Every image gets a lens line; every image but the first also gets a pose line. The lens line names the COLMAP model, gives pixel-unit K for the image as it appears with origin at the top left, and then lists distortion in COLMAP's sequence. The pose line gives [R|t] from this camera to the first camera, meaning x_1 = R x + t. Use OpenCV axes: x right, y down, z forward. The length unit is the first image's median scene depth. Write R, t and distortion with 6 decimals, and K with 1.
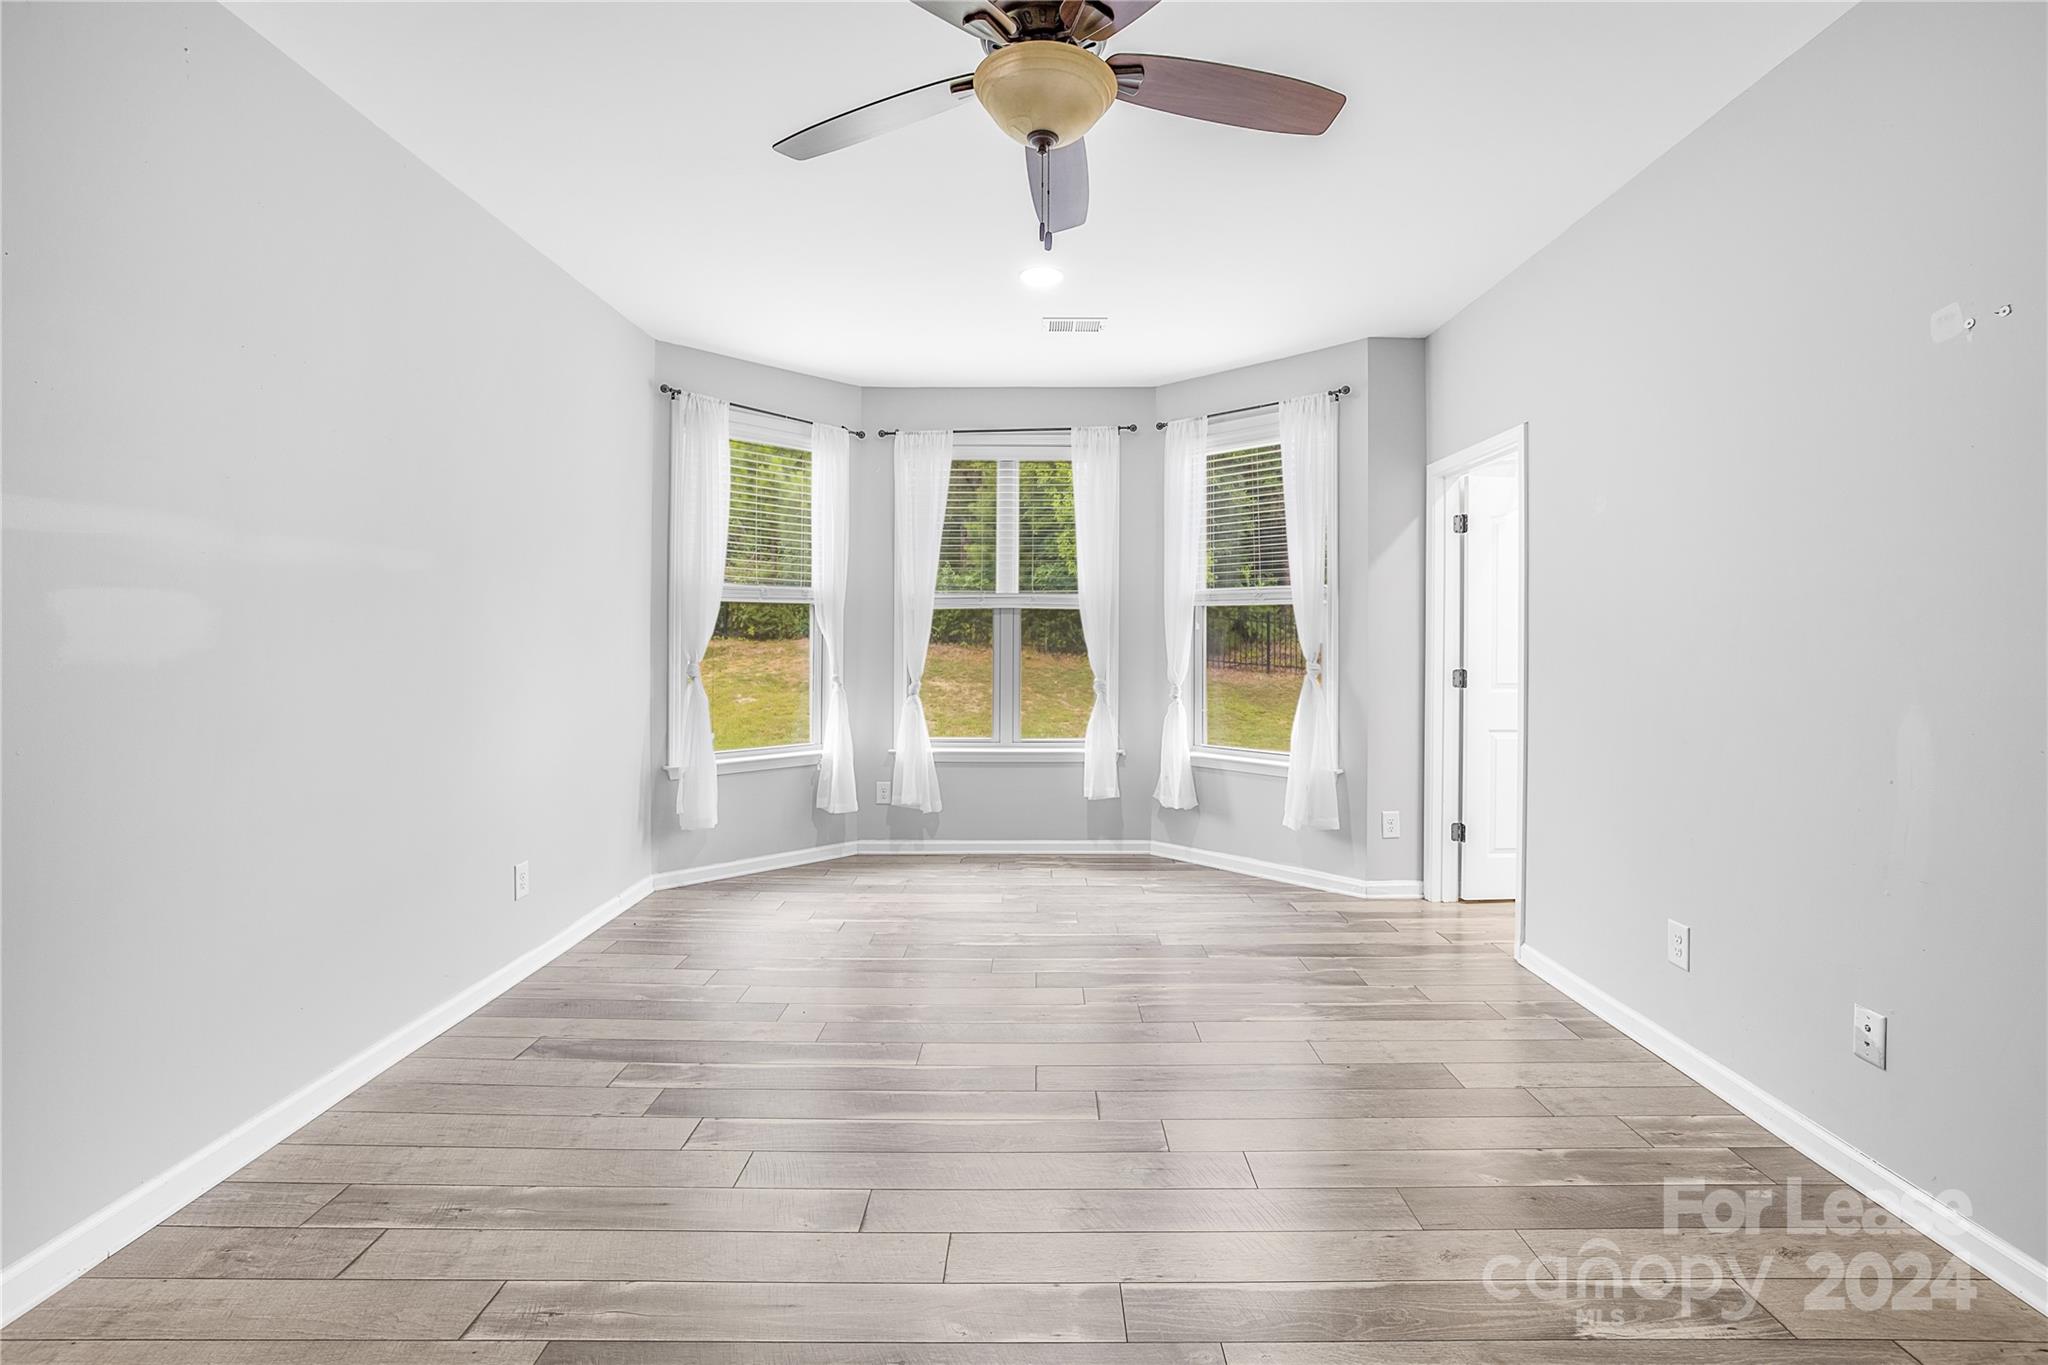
lens RADIAL K [[906.8, 0, 968.9], [0, 906.8, 632.2], [0, 0, 1]] dist [-0.034712, 0.014857]
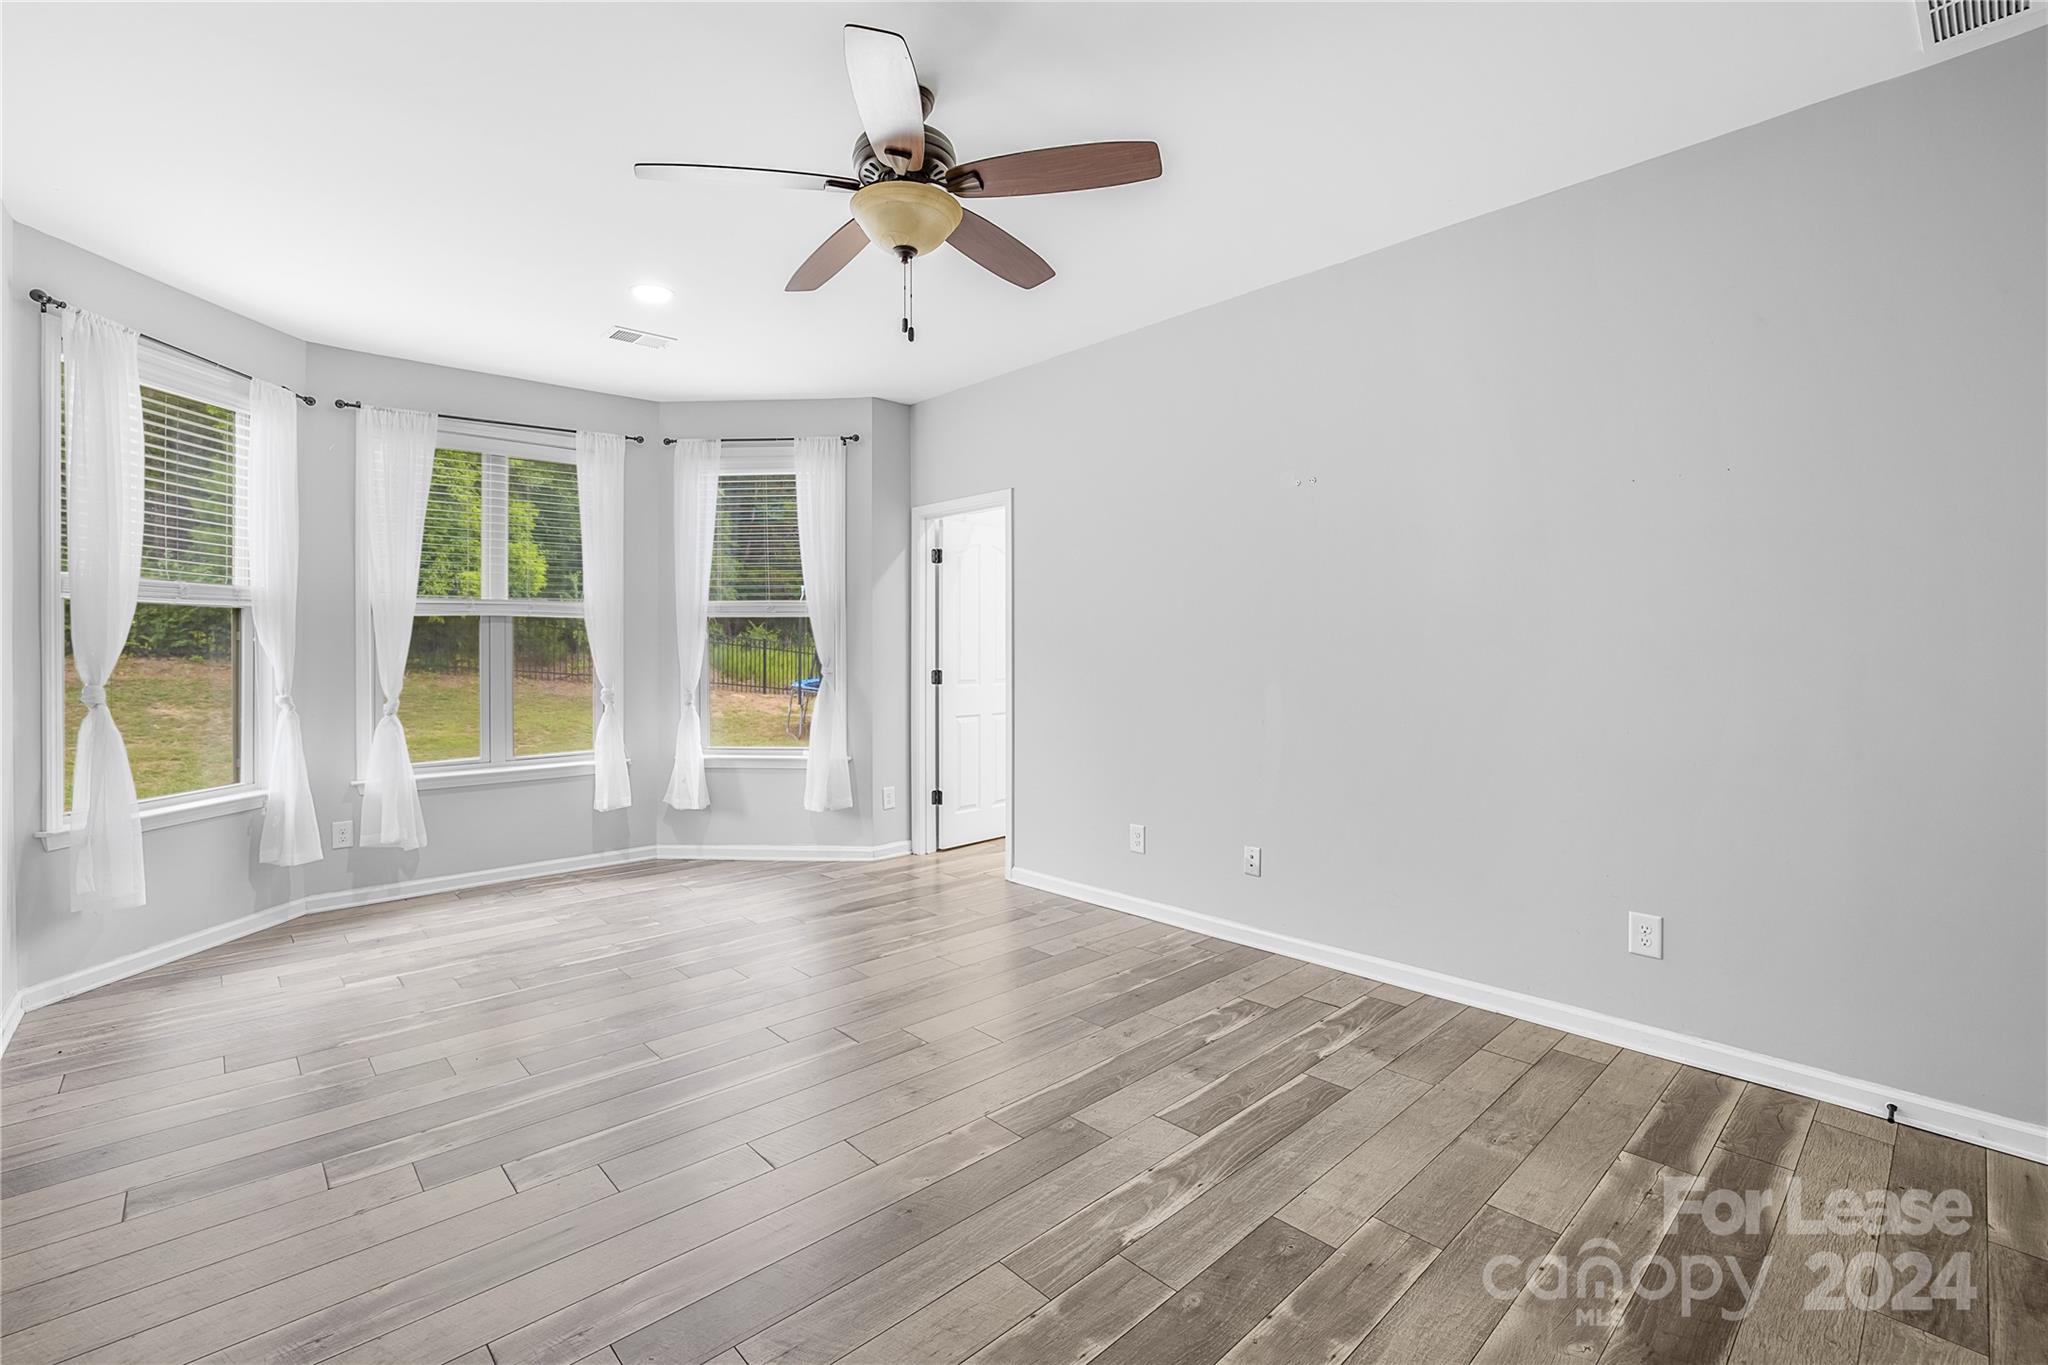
lens RADIAL K [[906.8, 0, 979.8], [0, 906.8, 652.4], [0, 0, 1]] dist [-0.034712, 0.014857]
pose [[0.750999, -0.010085, 0.660226, -0.239809], [0.002214, 0.999916, 0.012755, -0.000261], [-0.660300, -0.008117, 0.750958, -0.008459]]
